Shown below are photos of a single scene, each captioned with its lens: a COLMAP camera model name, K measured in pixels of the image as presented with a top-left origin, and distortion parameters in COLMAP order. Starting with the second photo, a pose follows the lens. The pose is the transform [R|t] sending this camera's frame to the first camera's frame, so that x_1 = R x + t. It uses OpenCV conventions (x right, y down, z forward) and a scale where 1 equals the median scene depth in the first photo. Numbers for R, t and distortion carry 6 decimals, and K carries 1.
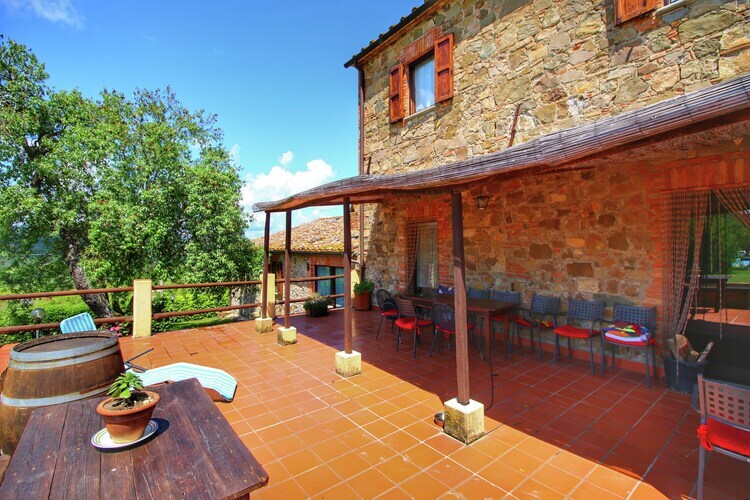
lens RADIAL K [[345.5, 0, 372.0], [0, 345.5, 245.8], [0, 0, 1]] dist [0.001098, -0.011837]
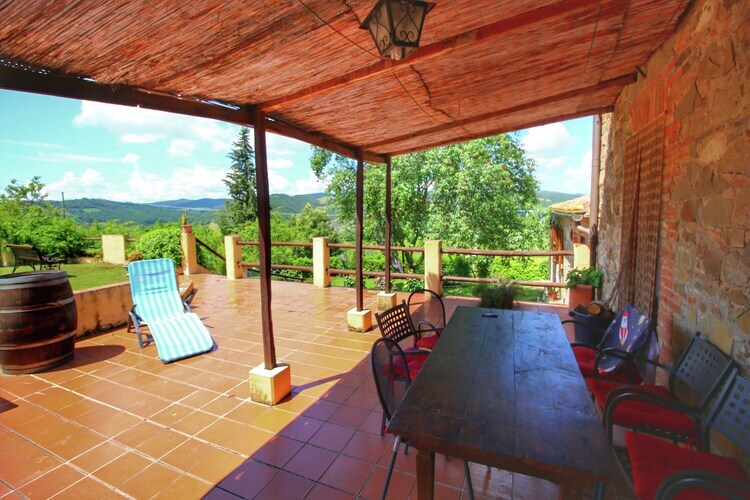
lens RADIAL K [[345.5, 0, 372.0], [0, 345.5, 245.8], [0, 0, 1]] dist [0.001098, -0.011837]
pose [[0.462079, 0.082552, -0.882988, 0.659644], [0.018417, 0.994550, 0.102619, 0.020188], [0.886647, -0.063680, 0.458041, 1.004720]]
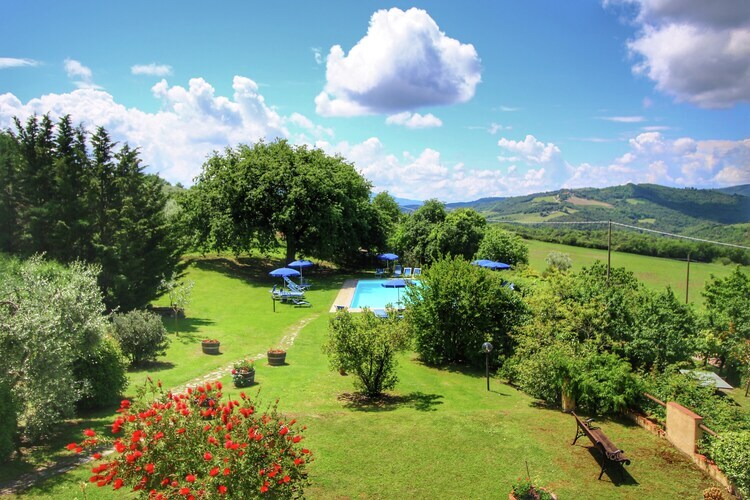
lens RADIAL K [[584.3, 0, 379.2], [0, 584.3, 250.9], [0, 0, 1]] dist [0.150625, -0.266496]
pose [[-0.571790, 0.062550, -0.818012, 1.003365], [0.016171, 0.997755, 0.064991, -0.913721], [0.820241, 0.023933, -0.571518, 0.955706]]
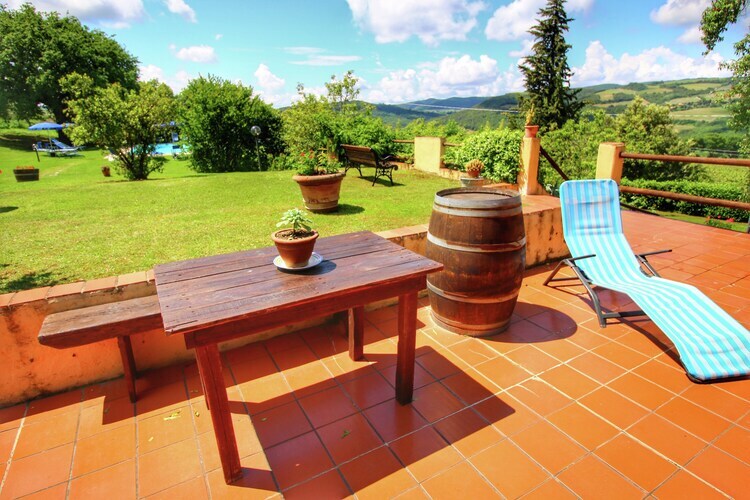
lens RADIAL K [[412.4, 0, 374.5], [0, 412.4, 238.8], [0, 0, 1]] dist [-0.002029, -0.000921]
pose [[-0.144528, 0.284043, -0.947856, 0.195624], [0.027152, 0.958691, 0.283150, 0.034722], [0.989128, 0.015187, -0.146270, 0.538373]]
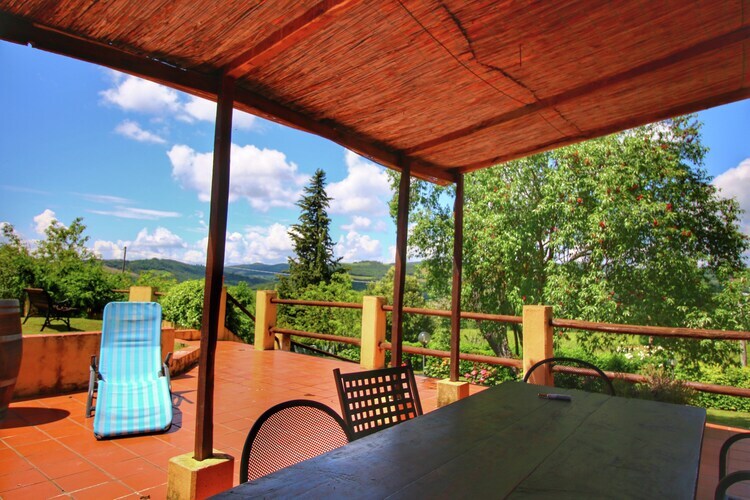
lens RADIAL K [[465.1, 0, 375.0], [0, 465.1, 250.0], [0, 0, 1]] dist [0.004700, 0.001889]
pose [[0.229359, -0.065198, -0.971156, 0.610438], [-0.026184, 0.996980, -0.073116, 0.114070], [0.972990, 0.042199, 0.226959, 1.207972]]
